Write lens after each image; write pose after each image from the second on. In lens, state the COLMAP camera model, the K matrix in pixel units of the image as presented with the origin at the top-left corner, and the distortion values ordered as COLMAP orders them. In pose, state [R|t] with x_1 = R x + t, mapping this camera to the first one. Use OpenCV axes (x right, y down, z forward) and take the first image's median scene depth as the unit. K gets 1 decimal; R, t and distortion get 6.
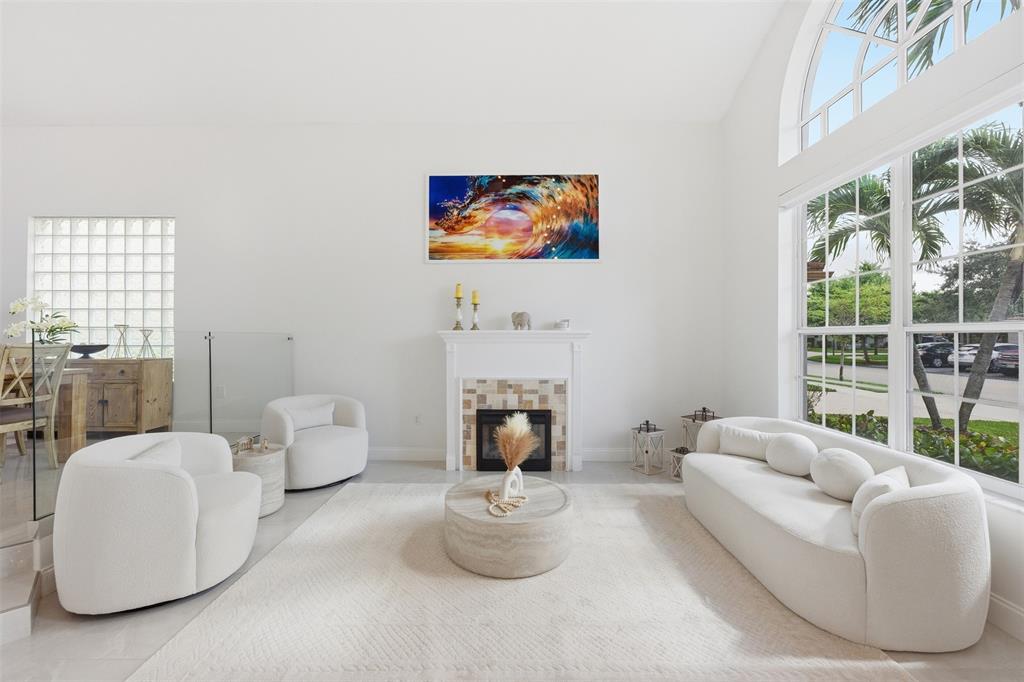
lens RADIAL K [[421.7, 0, 508.3], [0, 421.7, 334.0], [0, 0, 1]] dist [-0.007605, 0.001918]
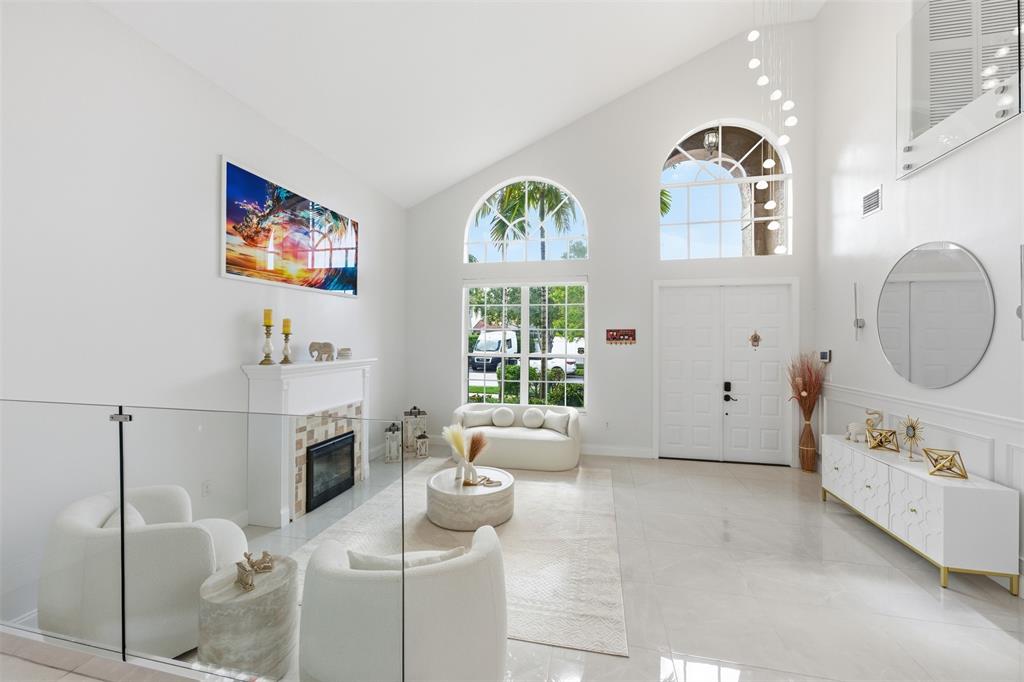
lens RADIAL K [[421.7, 0, 511.6], [0, 421.7, 342.0], [0, 0, 1]] dist [-0.007605, 0.001918]
pose [[0.183304, -0.010828, 0.982997, -0.848073], [-0.018498, 0.999724, 0.014462, -0.072952], [-0.982882, -0.020834, 0.183053, 0.356829]]
